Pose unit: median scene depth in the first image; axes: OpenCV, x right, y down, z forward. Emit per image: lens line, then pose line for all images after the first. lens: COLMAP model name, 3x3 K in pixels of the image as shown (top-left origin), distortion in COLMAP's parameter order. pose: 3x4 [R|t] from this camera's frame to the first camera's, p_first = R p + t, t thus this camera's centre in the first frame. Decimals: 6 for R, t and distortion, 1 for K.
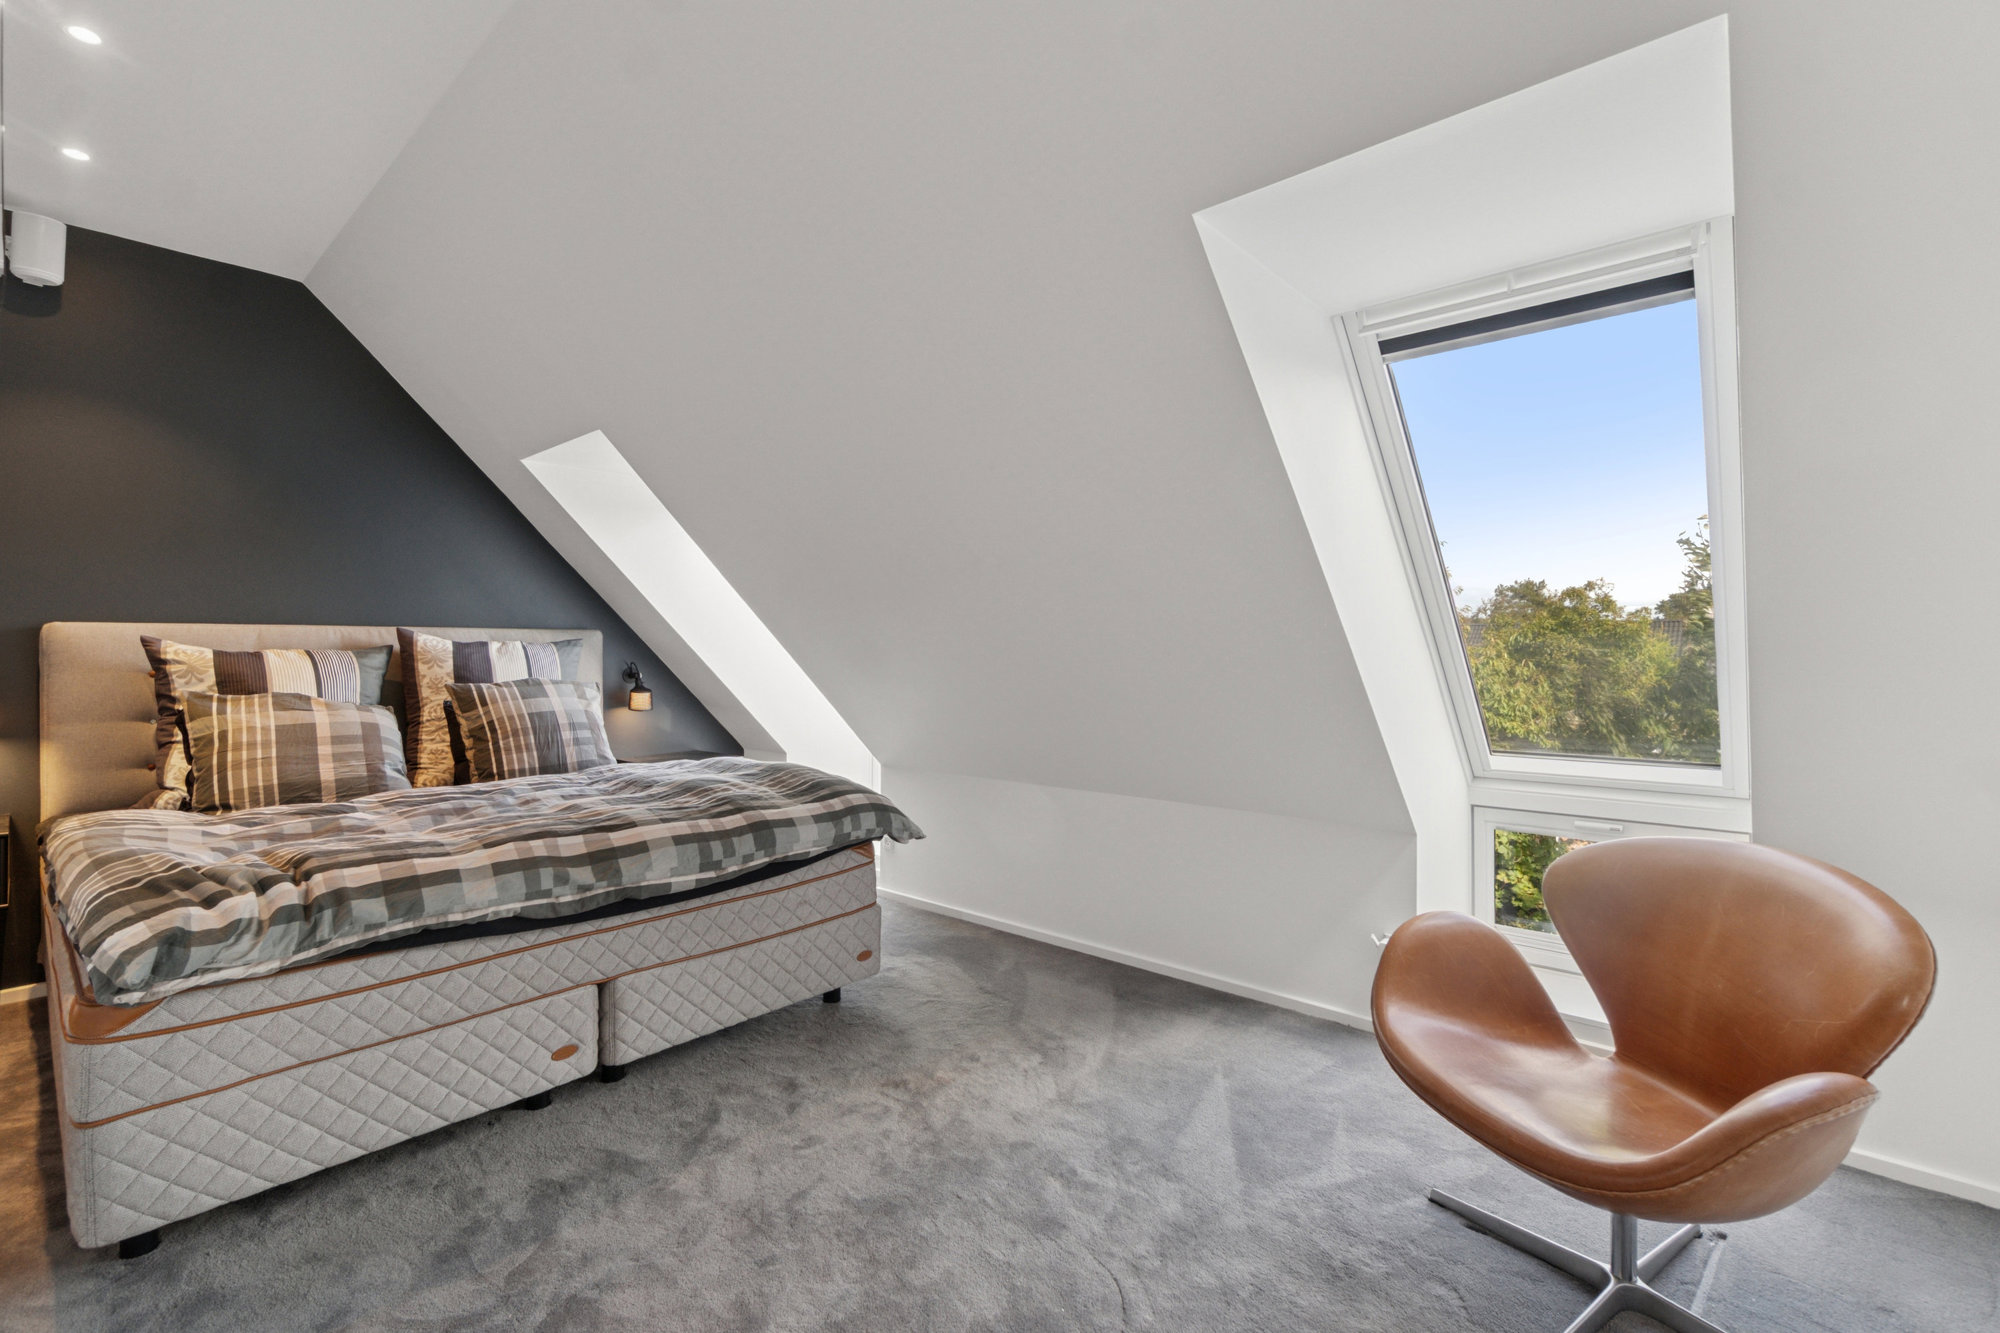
lens RADIAL K [[886.9, 0, 959.9], [0, 886.9, 664.1], [0, 0, 1]] dist [0.000529, -0.000606]
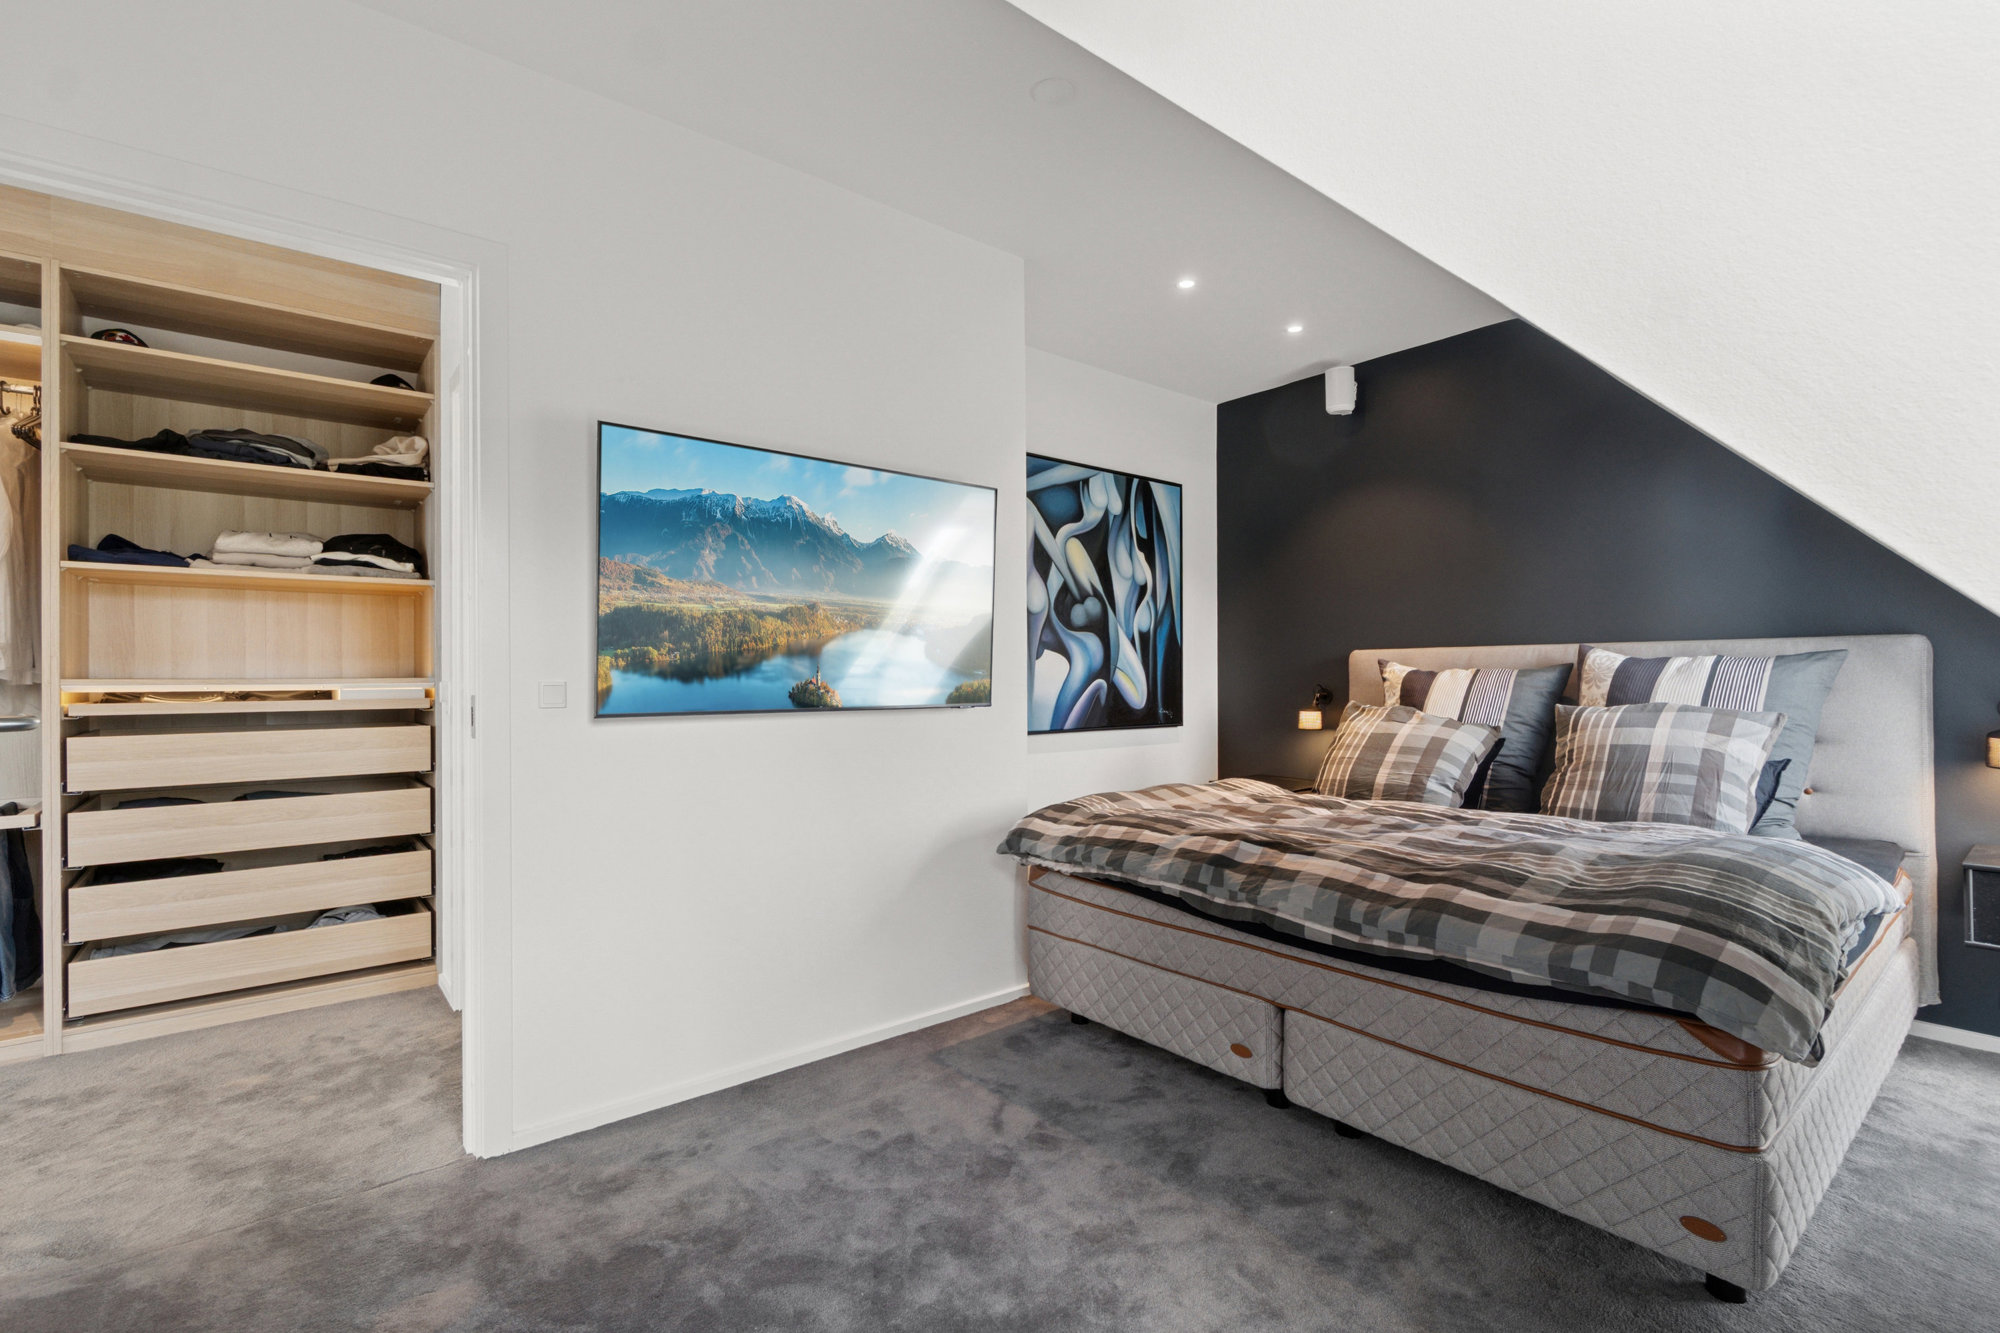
lens RADIAL K [[886.9, 0, 959.9], [0, 886.9, 664.1], [0, 0, 1]] dist [0.000529, -0.000606]
pose [[-0.158138, -0.012439, -0.987339, 0.601960], [-0.007701, 0.999906, -0.011364, -0.007166], [0.987387, 0.005806, -0.158219, 0.764620]]
